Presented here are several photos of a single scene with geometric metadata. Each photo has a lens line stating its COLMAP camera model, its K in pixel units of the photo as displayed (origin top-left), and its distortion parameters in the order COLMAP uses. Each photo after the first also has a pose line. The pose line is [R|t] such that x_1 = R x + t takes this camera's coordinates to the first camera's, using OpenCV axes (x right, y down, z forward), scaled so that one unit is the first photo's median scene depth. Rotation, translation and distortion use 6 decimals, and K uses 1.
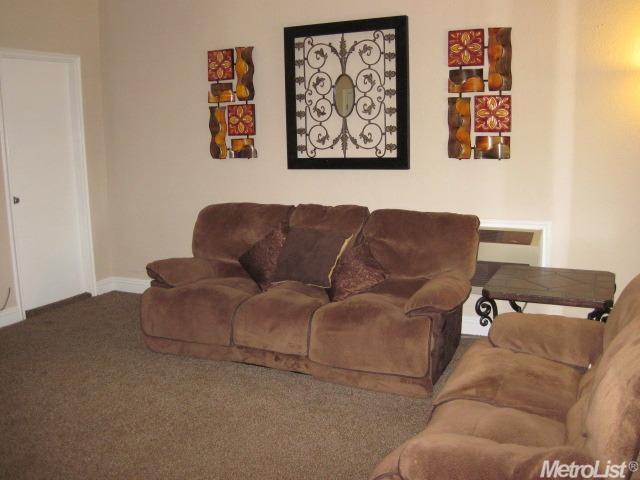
lens RADIAL K [[660.6, 0, 320.0], [0, 660.6, 240.0], [0, 0, 1]] dist [-0.180224, 0.152670]
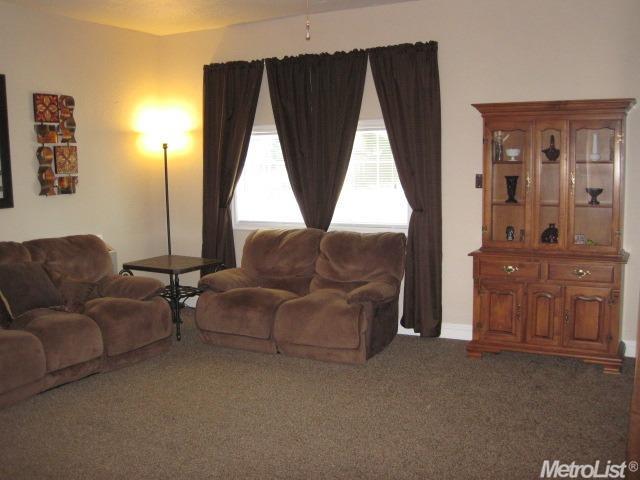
lens RADIAL K [[660.6, 0, 320.0], [0, 660.6, 240.0], [0, 0, 1]] dist [-0.180224, 0.152670]
pose [[0.042272, -0.096124, 0.994471, -1.030320], [0.187075, 0.978518, 0.086630, -0.051323], [-0.981436, 0.182379, 0.059347, 0.443677]]
